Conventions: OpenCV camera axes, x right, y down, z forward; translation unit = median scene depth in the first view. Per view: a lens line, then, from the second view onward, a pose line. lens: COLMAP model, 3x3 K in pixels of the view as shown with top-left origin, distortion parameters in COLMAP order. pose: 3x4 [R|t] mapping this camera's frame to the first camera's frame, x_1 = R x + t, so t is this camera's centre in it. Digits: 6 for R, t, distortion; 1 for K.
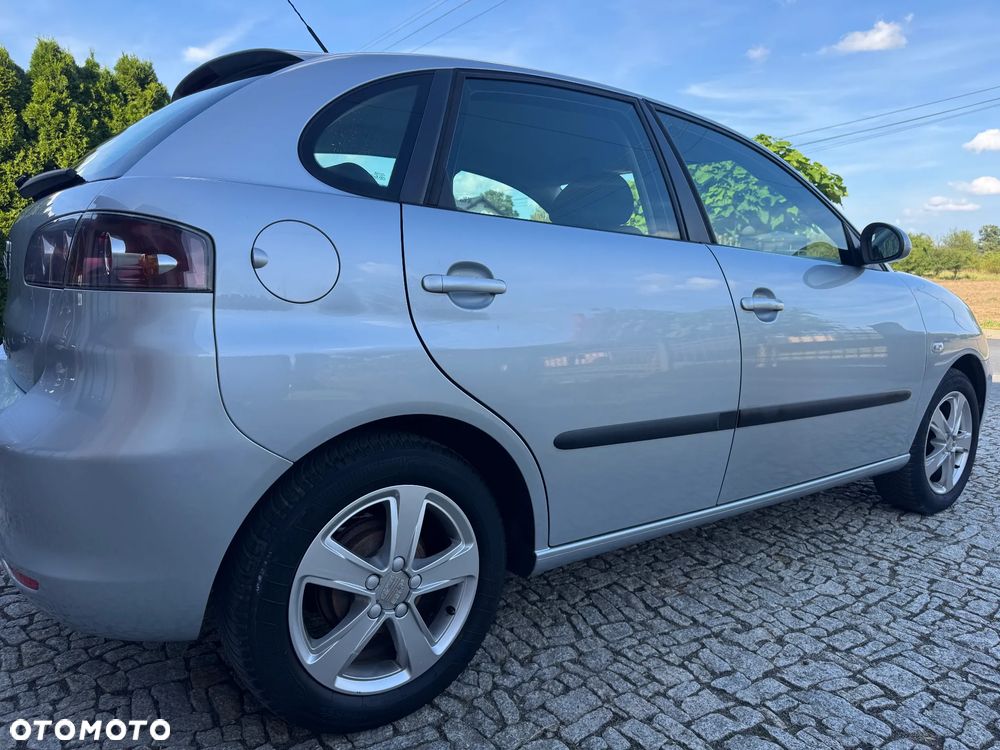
lens RADIAL K [[711.9, 0, 493.1], [0, 711.9, 386.2], [0, 0, 1]] dist [0.019354, -0.024143]
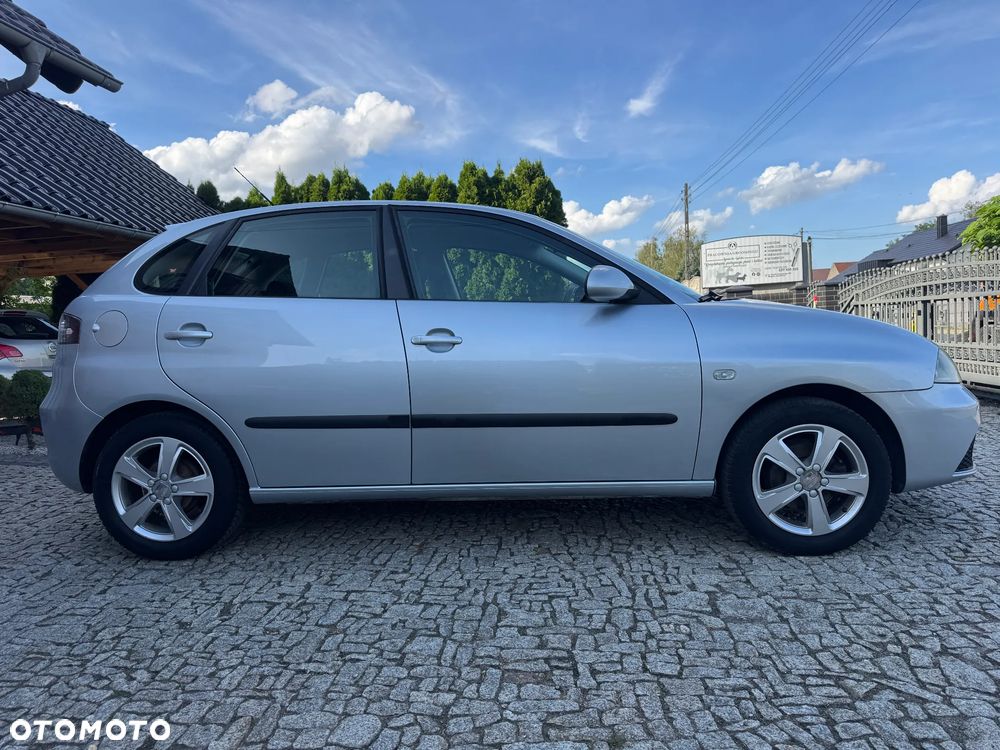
lens RADIAL K [[711.9, 0, 497.9], [0, 711.9, 389.3], [0, 0, 1]] dist [0.019354, -0.024143]
pose [[0.768153, 0.011492, -0.640164, 1.269412], [-0.050150, 0.997847, -0.042263, 0.031320], [0.638300, 0.064568, 0.767075, 0.040445]]
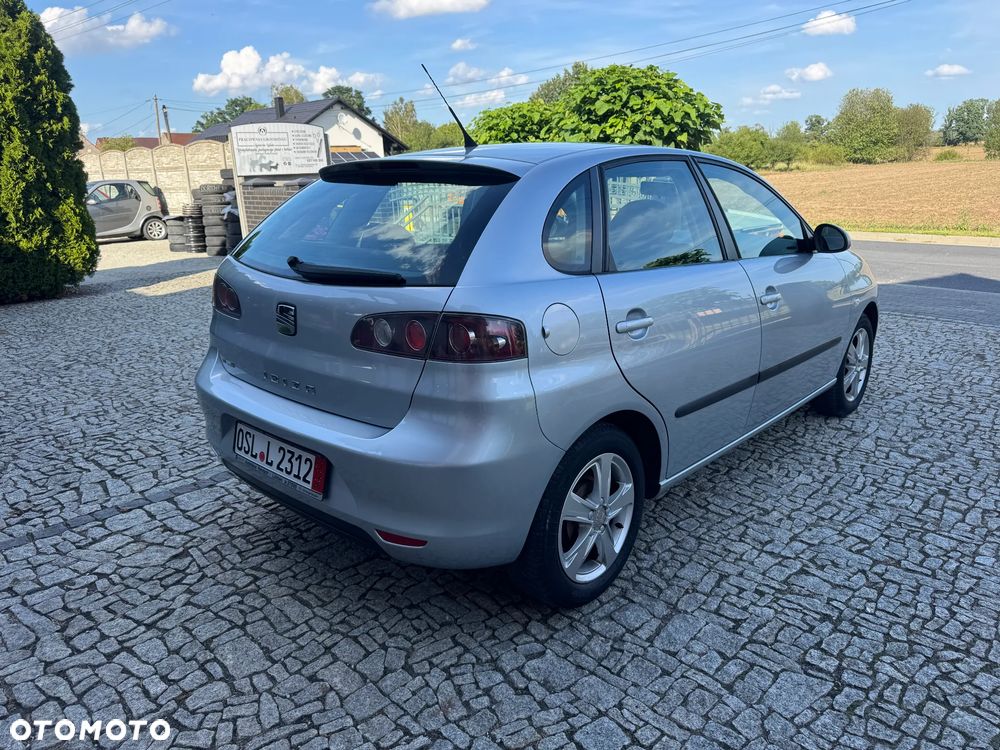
lens RADIAL K [[711.9, 0, 502.8], [0, 711.9, 383.5], [0, 0, 1]] dist [0.019354, -0.024143]
pose [[0.978713, -0.089856, 0.184517, -0.425920], [0.065869, 0.989025, 0.132254, -0.163057], [-0.194376, -0.117285, 0.973890, -0.326286]]
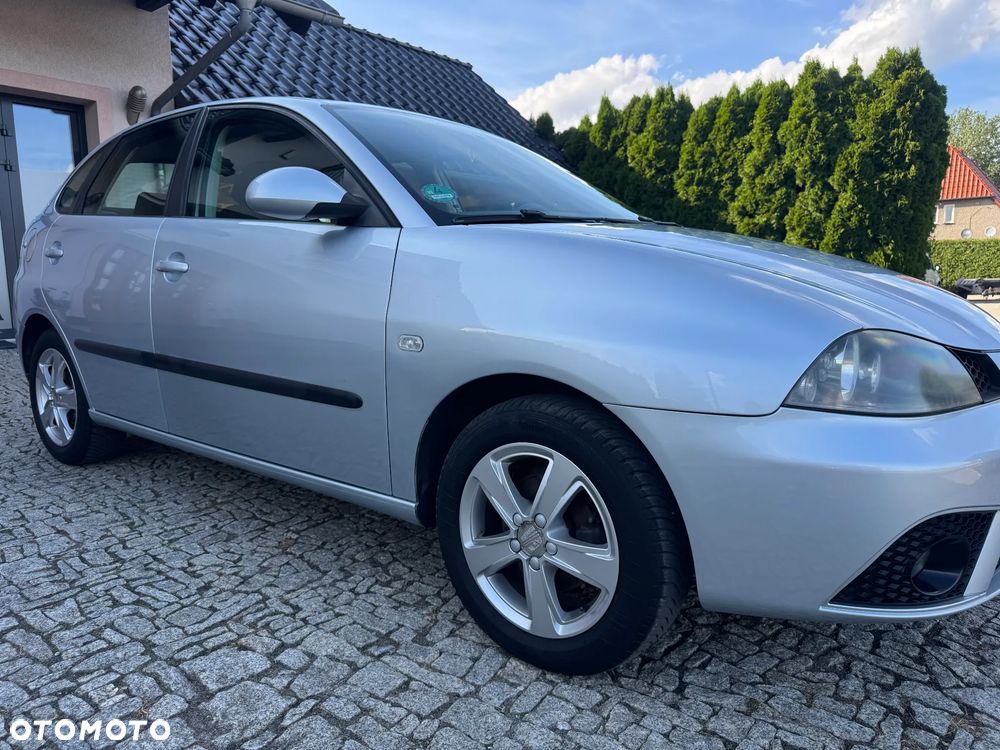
lens RADIAL K [[711.9, 0, 497.9], [0, 711.9, 376.9], [0, 0, 1]] dist [0.019354, -0.024143]
pose [[0.270125, 0.130020, -0.954006, 1.555189], [-0.147698, 0.984708, 0.092384, -0.118184], [0.951429, 0.115949, 0.285198, 1.131337]]
